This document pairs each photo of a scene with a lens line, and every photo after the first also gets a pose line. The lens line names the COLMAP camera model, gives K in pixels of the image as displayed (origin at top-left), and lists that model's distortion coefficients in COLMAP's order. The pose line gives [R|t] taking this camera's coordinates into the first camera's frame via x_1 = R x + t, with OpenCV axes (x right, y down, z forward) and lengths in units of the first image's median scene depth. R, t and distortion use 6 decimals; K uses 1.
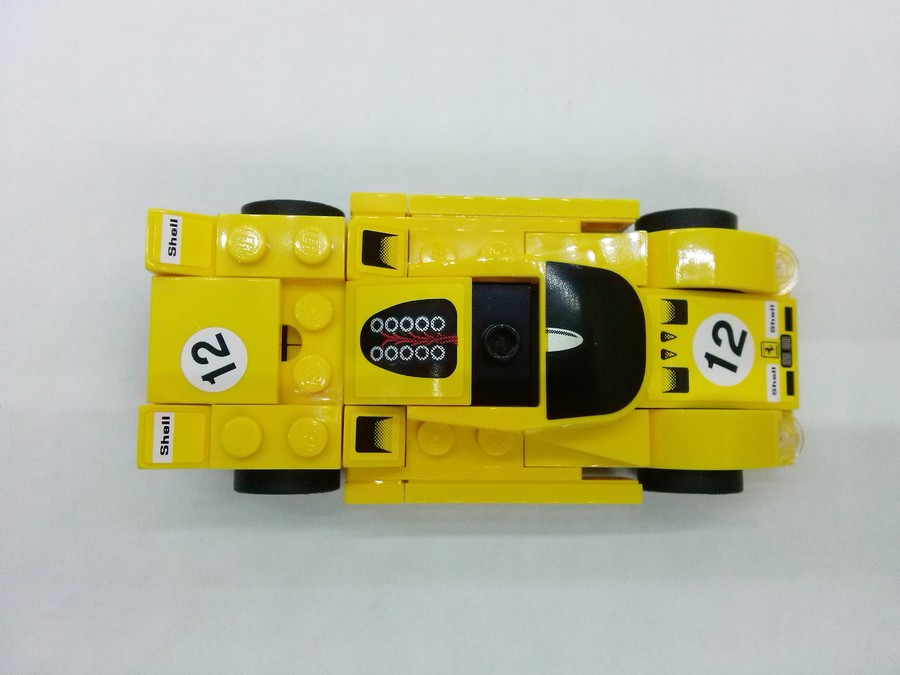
lens RADIAL K [[806.1, 0, 450.0], [0, 806.1, 337.5], [0, 0, 1]] dist [0.062890, -0.004232]
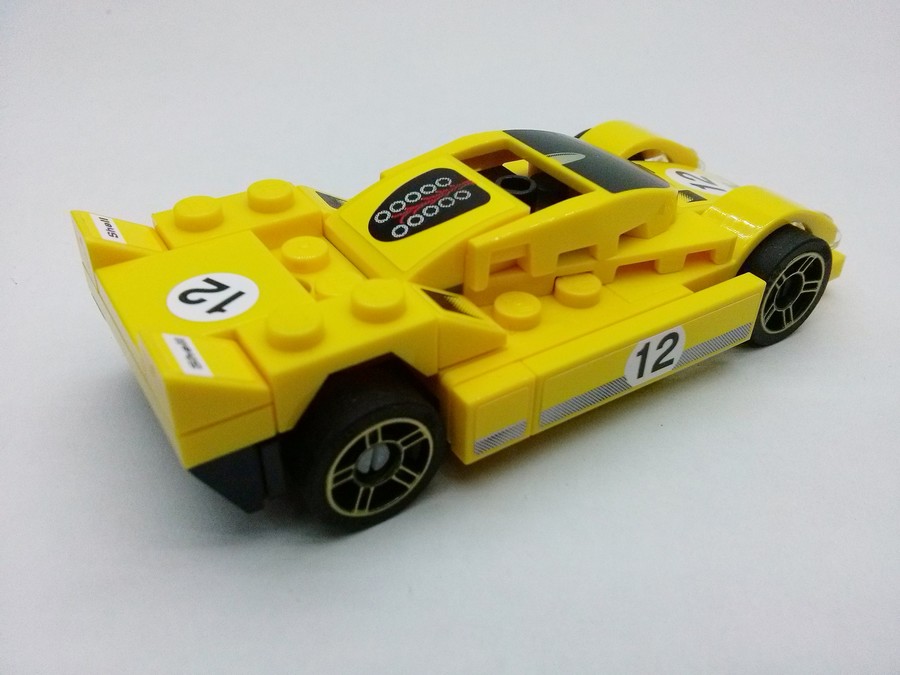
lens RADIAL K [[806.1, 0, 450.0], [0, 806.1, 337.5], [0, 0, 1]] dist [0.062890, -0.004232]
pose [[0.837950, -0.364154, 0.406487, -0.390402], [0.545745, 0.561160, -0.622303, 0.573200], [-0.001490, 0.743297, 0.668960, 0.497565]]
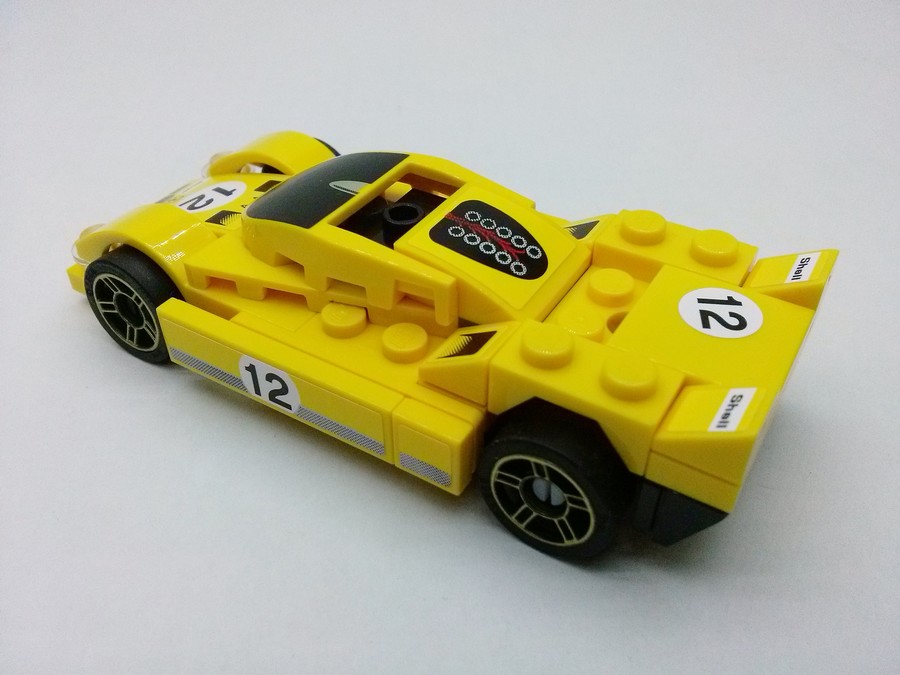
lens RADIAL K [[806.1, 0, 450.0], [0, 806.1, 337.5], [0, 0, 1]] dist [0.062890, -0.004232]
pose [[-0.855926, -0.380505, 0.350152, -0.325073], [0.507530, -0.488517, 0.709764, -0.630952], [-0.099014, 0.785218, 0.611252, 0.518005]]
